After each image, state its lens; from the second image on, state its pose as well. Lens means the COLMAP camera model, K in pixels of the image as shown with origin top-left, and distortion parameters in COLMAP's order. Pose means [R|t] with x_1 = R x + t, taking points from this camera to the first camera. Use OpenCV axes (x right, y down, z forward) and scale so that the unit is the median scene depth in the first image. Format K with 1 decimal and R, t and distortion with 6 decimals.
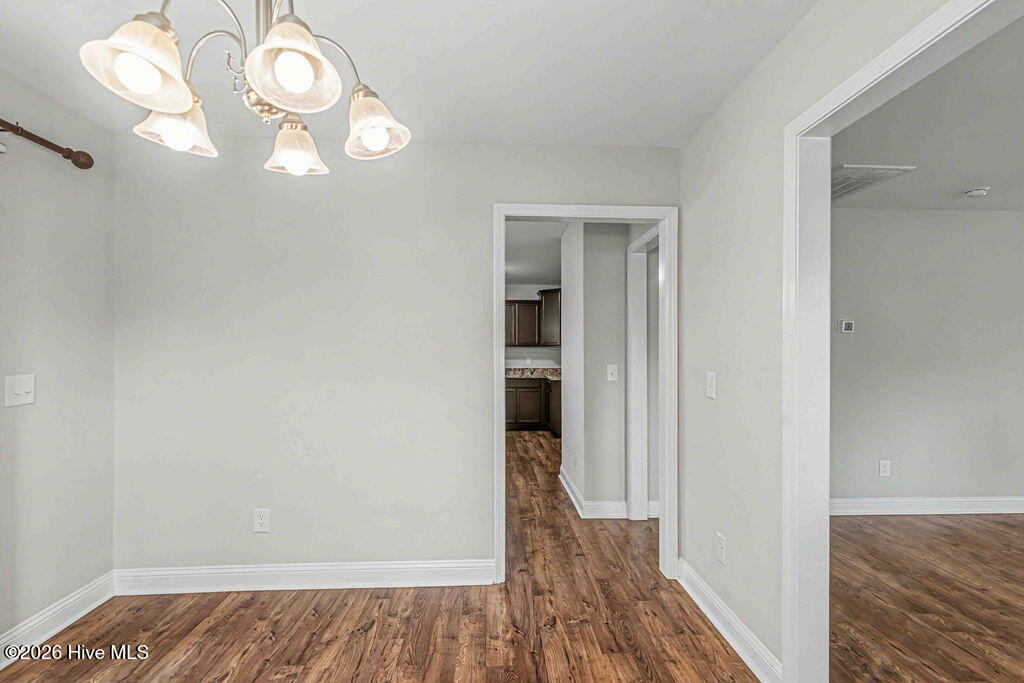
lens RADIAL K [[466.1, 0, 514.2], [0, 466.1, 356.5], [0, 0, 1]] dist [0.014155, 0.000061]
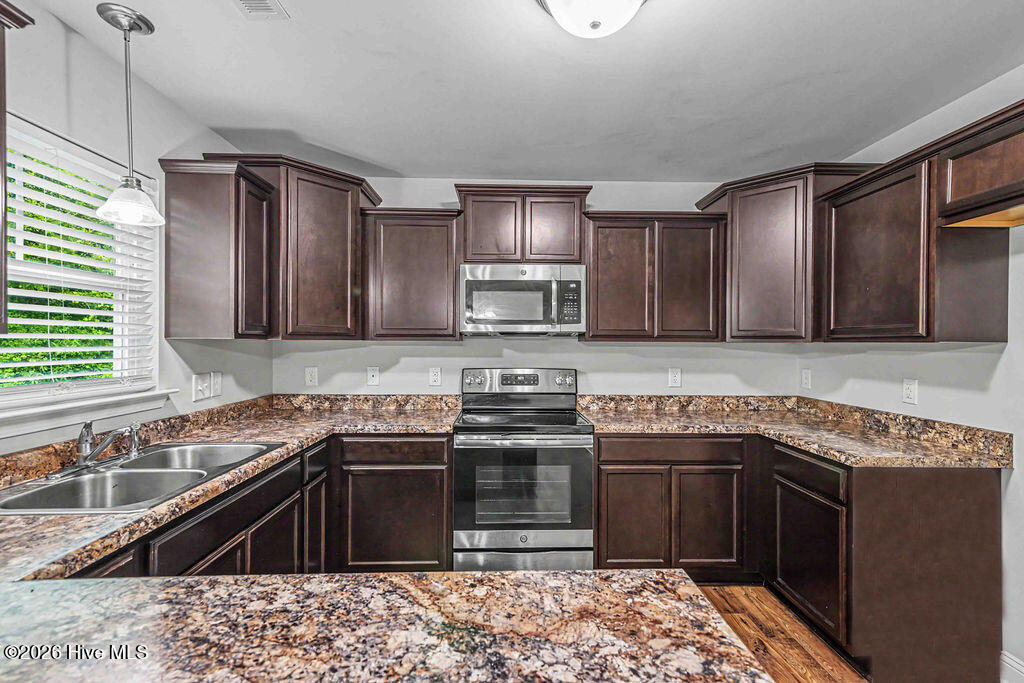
lens RADIAL K [[462.3, 0, 514.6], [0, 462.3, 345.6], [0, 0, 1]] dist [0.015041, -0.000138]
pose [[0.999691, 0.005059, -0.024318, -0.096487], [-0.005033, 0.999987, 0.001137, -0.017103], [0.024323, -0.001014, 0.999704, 0.641958]]
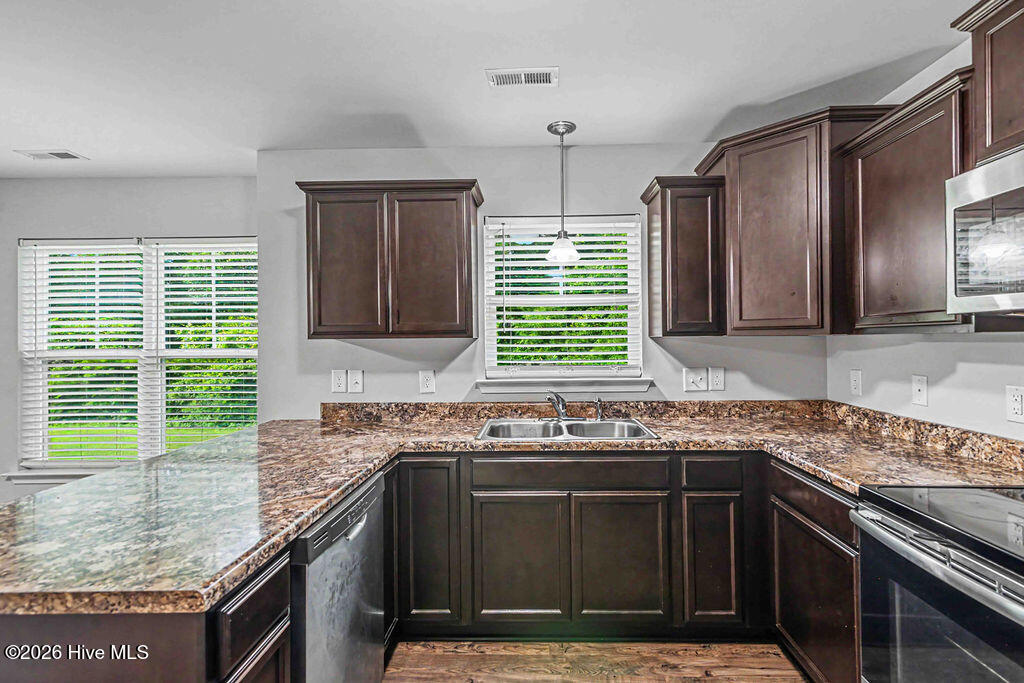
lens RADIAL K [[486.4, 0, 532.6], [0, 486.4, 337.6], [0, 0, 1]] dist [0.008945, -0.000192]
pose [[-0.072535, -0.005008, -0.997353, 0.051599], [0.004856, 0.999974, -0.005374, -0.017881], [0.997354, -0.005232, -0.072508, 0.847567]]
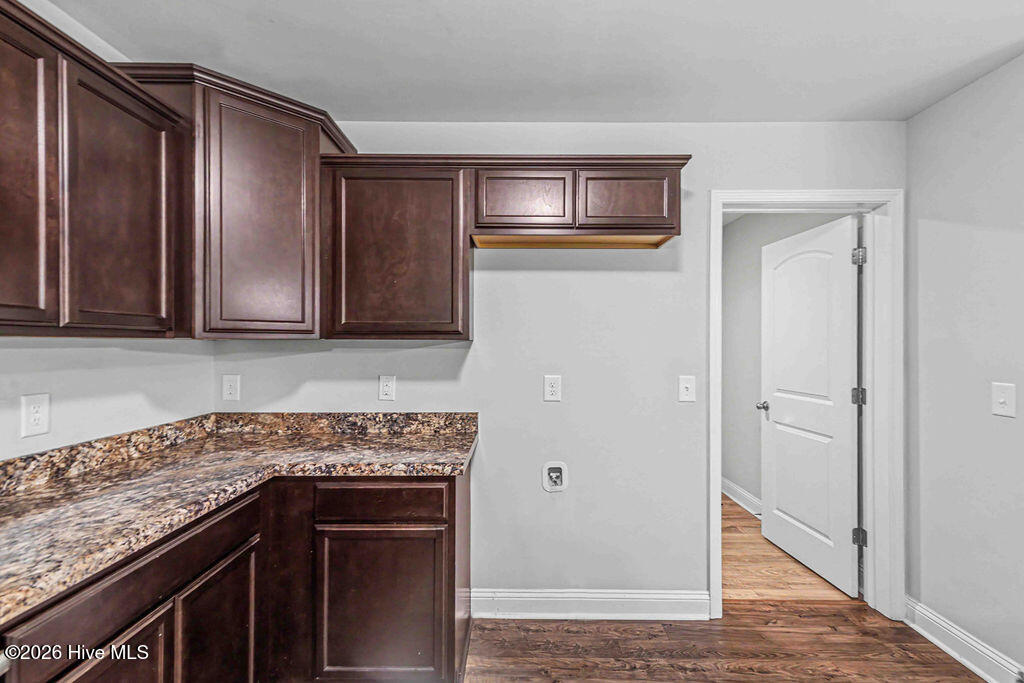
lens RADIAL K [[463.2, 0, 530.3], [0, 463.2, 341.1], [0, 0, 1]] dist [0.010135, -0.000753]
pose [[0.051315, 0.003272, 0.998677, -0.143858], [0.002171, 0.999992, -0.003388, -0.017821], [-0.998680, 0.002342, 0.051308, 0.839695]]
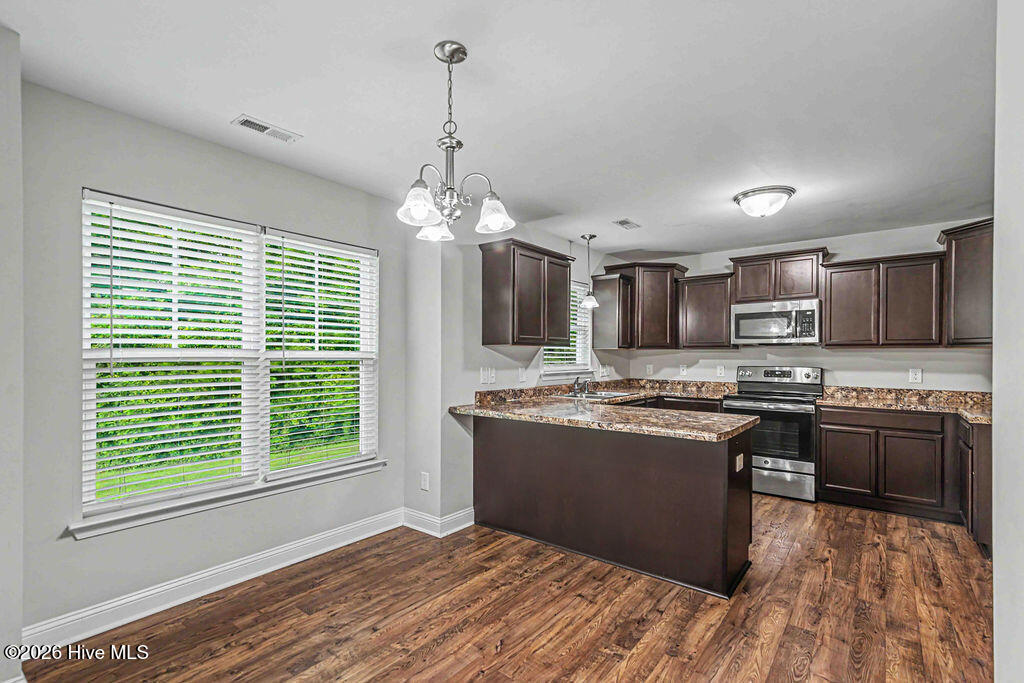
lens RADIAL K [[466.1, 0, 514.2], [0, 466.1, 356.5], [0, 0, 1]] dist [0.014155, 0.000061]
pose [[0.752255, 0.004269, -0.658858, 0.043547], [-0.006692, 0.999977, -0.001162, -0.007604], [0.658838, 0.005284, 0.752266, 0.342178]]
